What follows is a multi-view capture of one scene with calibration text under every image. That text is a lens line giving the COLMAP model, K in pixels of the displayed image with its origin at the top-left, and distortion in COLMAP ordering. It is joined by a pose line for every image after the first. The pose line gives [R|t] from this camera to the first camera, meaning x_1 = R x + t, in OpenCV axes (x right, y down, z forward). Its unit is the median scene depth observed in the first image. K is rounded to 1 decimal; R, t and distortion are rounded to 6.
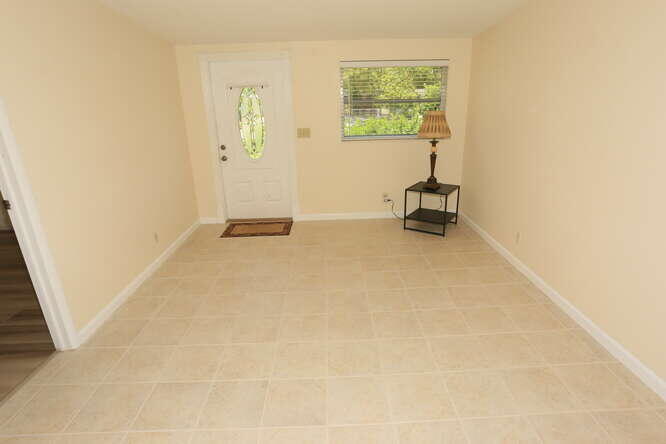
lens RADIAL K [[362.6, 0, 333.0], [0, 362.6, 222.0], [0, 0, 1]] dist [-0.077688, 0.047276]
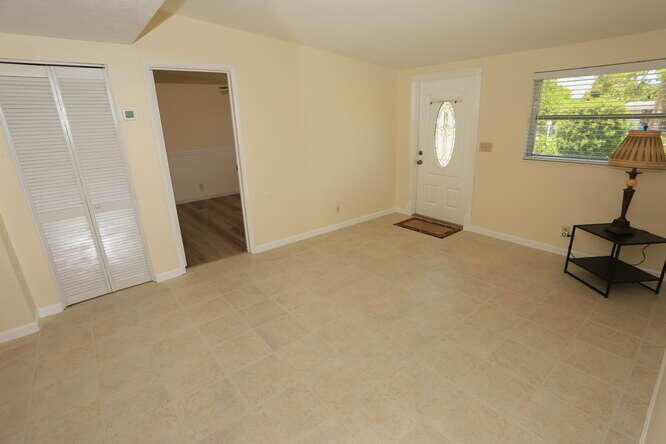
lens RADIAL K [[325.4, 0, 339.7], [0, 325.4, 221.0], [0, 0, 1]] dist [-0.065442, 0.031056]
pose [[0.629276, 0.246783, -0.736960, 0.380263], [-0.243028, 0.963176, 0.115019, -0.051123], [0.738207, 0.106723, 0.666079, 0.120940]]
